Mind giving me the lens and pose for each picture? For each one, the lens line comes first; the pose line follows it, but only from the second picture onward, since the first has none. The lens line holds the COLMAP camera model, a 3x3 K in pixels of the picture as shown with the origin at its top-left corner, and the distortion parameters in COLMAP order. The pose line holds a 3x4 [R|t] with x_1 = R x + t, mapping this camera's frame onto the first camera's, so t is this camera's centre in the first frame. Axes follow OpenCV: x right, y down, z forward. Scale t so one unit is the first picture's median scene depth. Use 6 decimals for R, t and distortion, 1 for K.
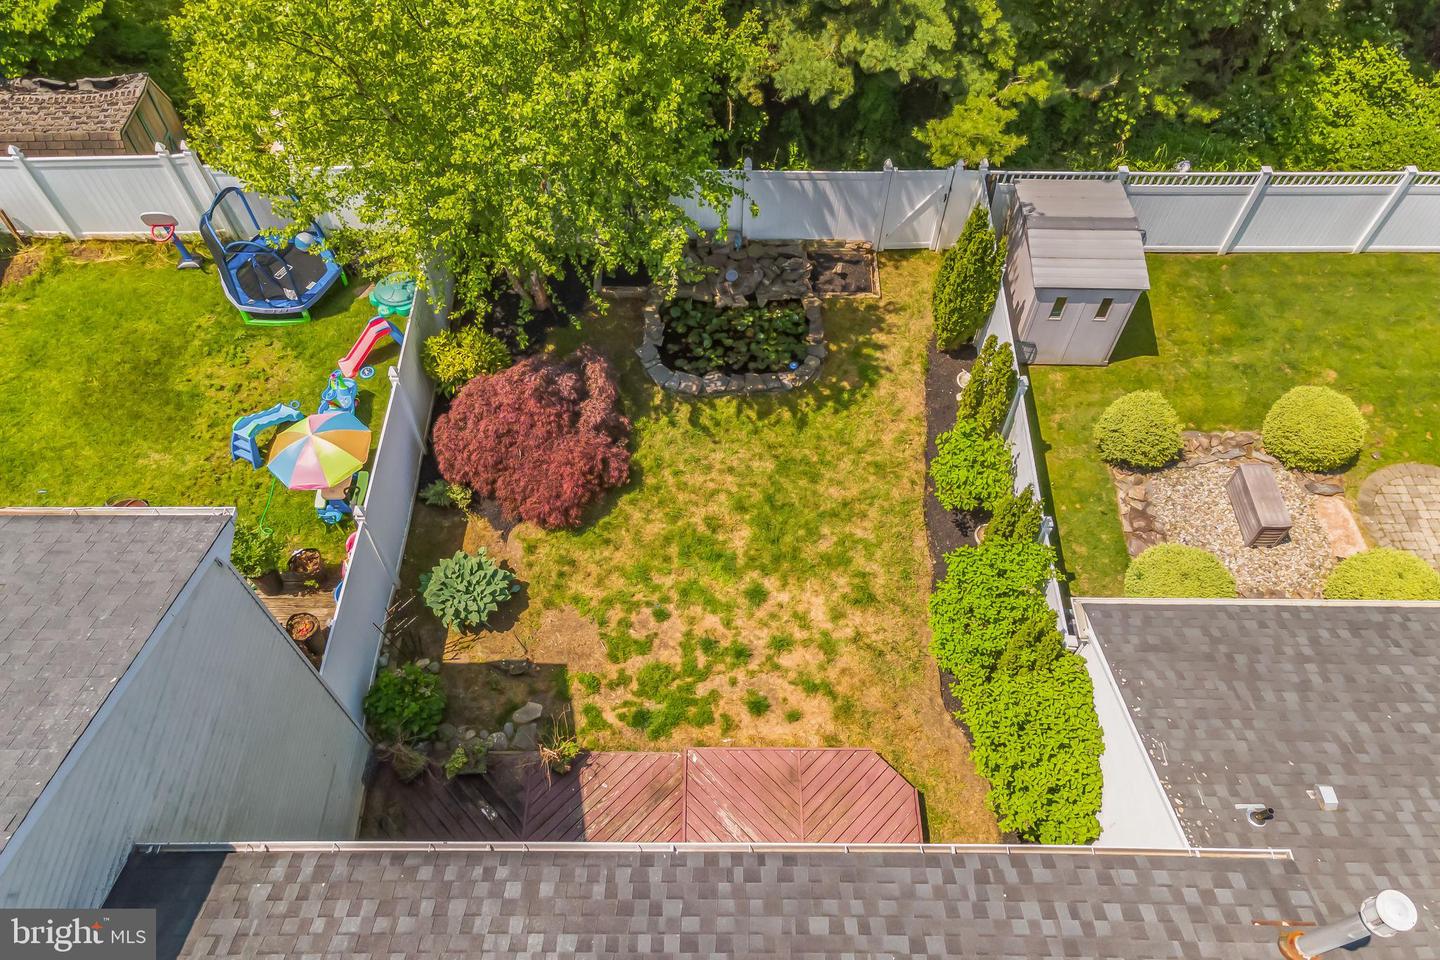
lens RADIAL K [[1038.9, 0, 714.3], [0, 1038.9, 471.8], [0, 0, 1]] dist [0.033143, 0.001819]
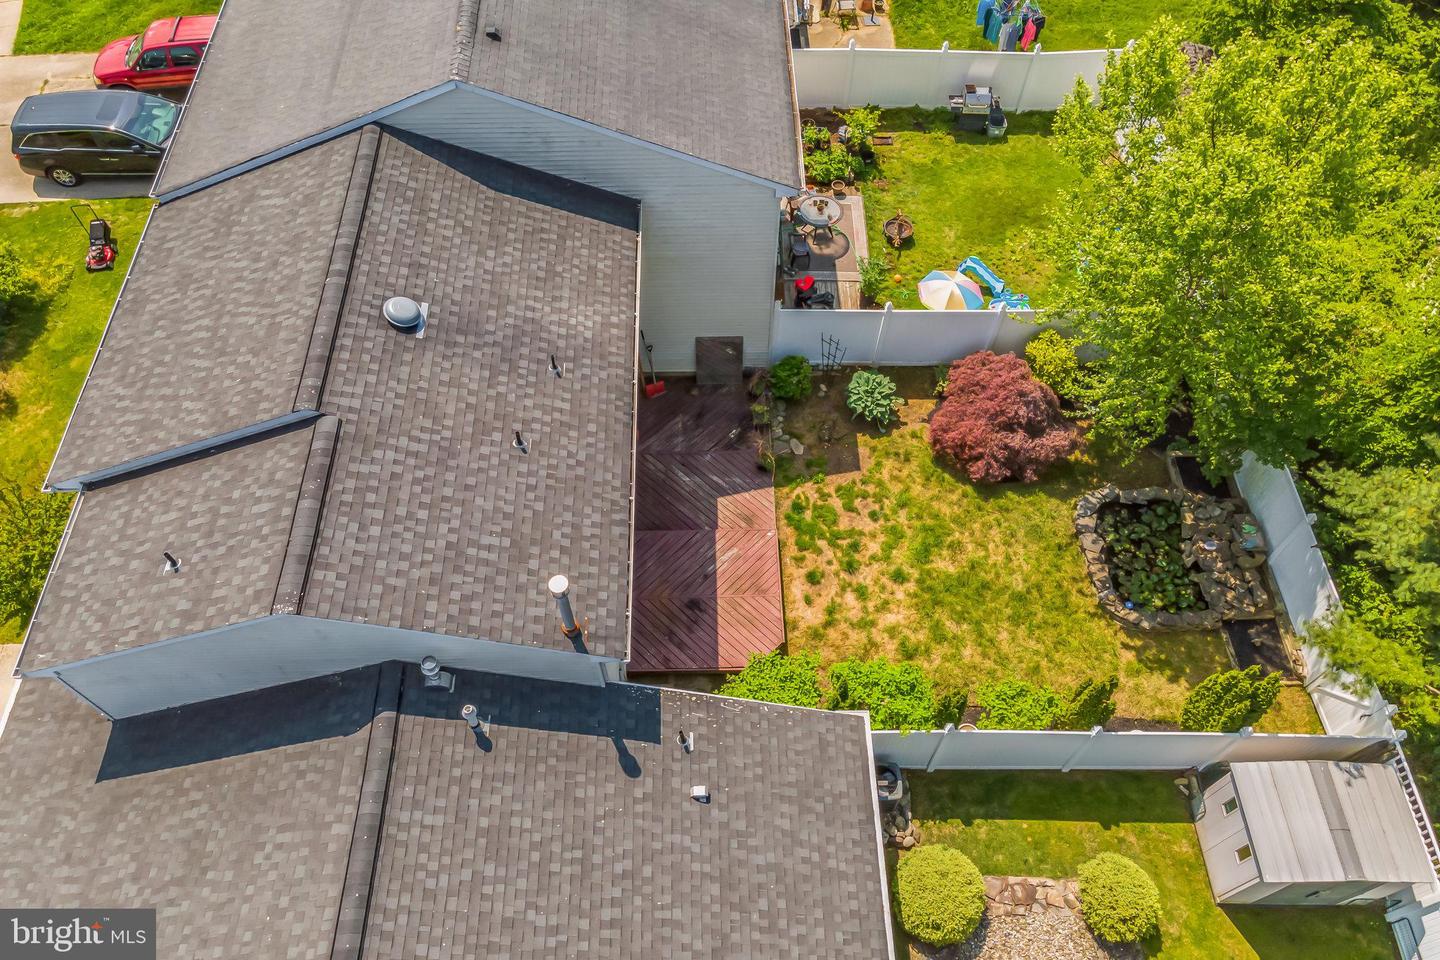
lens RADIAL K [[1038.9, 0, 724.5], [0, 1038.9, 477.3], [0, 0, 1]] dist [0.033143, 0.001819]
pose [[0.031989, 0.836541, -0.546969, 0.686548], [-0.829905, 0.327198, 0.451884, -0.357397], [0.556987, 0.439477, 0.704716, -0.140338]]
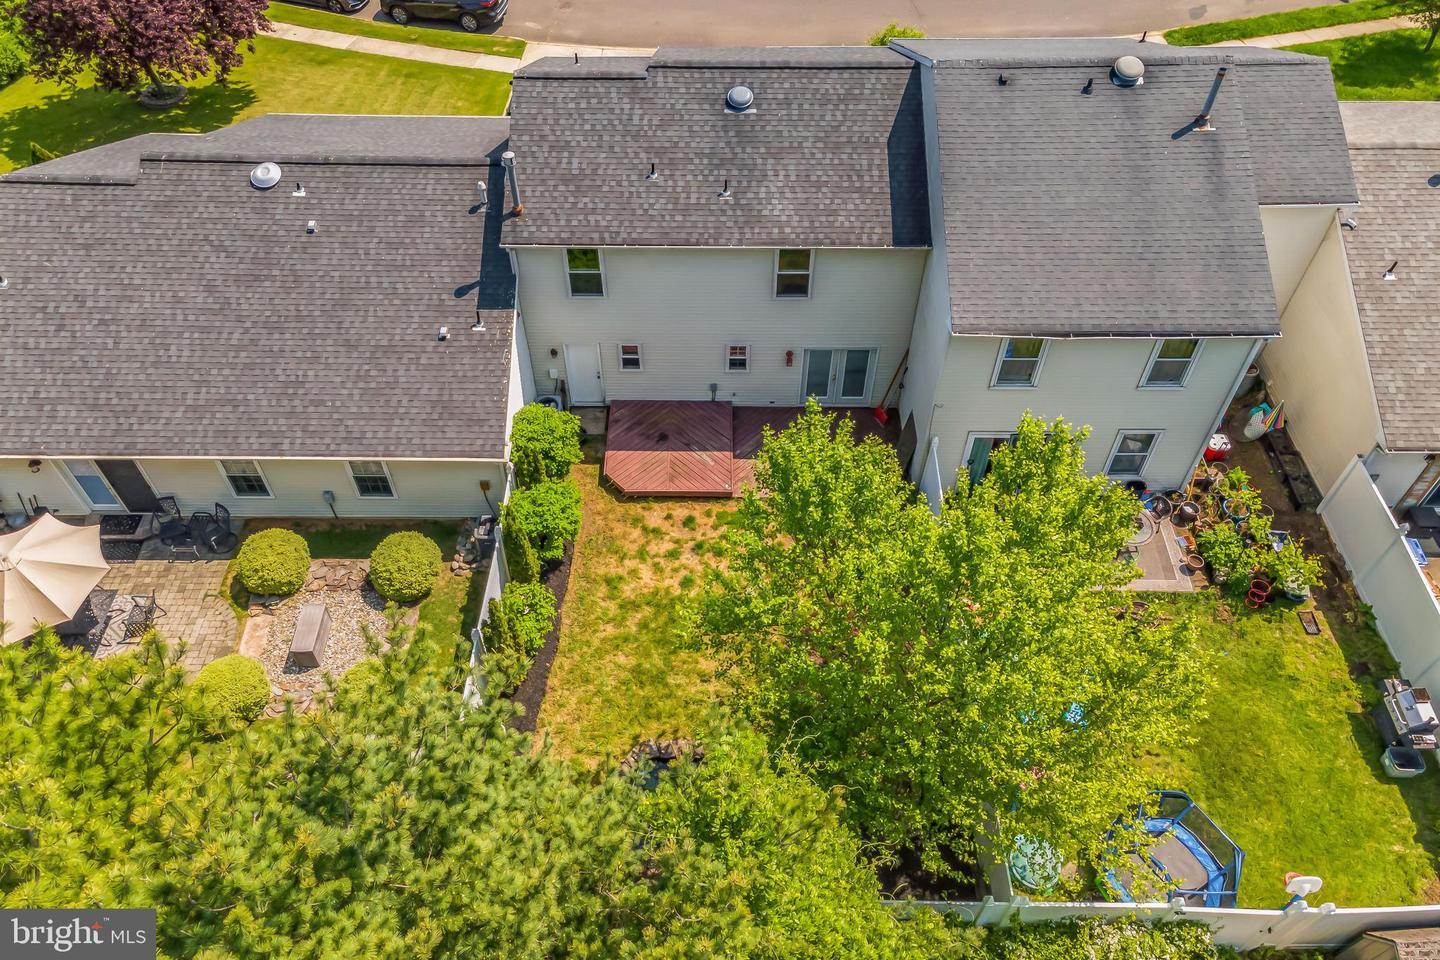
lens RADIAL K [[1038.9, 0, 715.0], [0, 1038.9, 485.2], [0, 0, 1]] dist [0.033143, 0.001819]
pose [[-0.999991, 0.001341, 0.004047, -0.005349], [0.003570, -0.255589, 0.966779, -1.308189], [0.002331, 0.966785, 0.255582, 0.506670]]
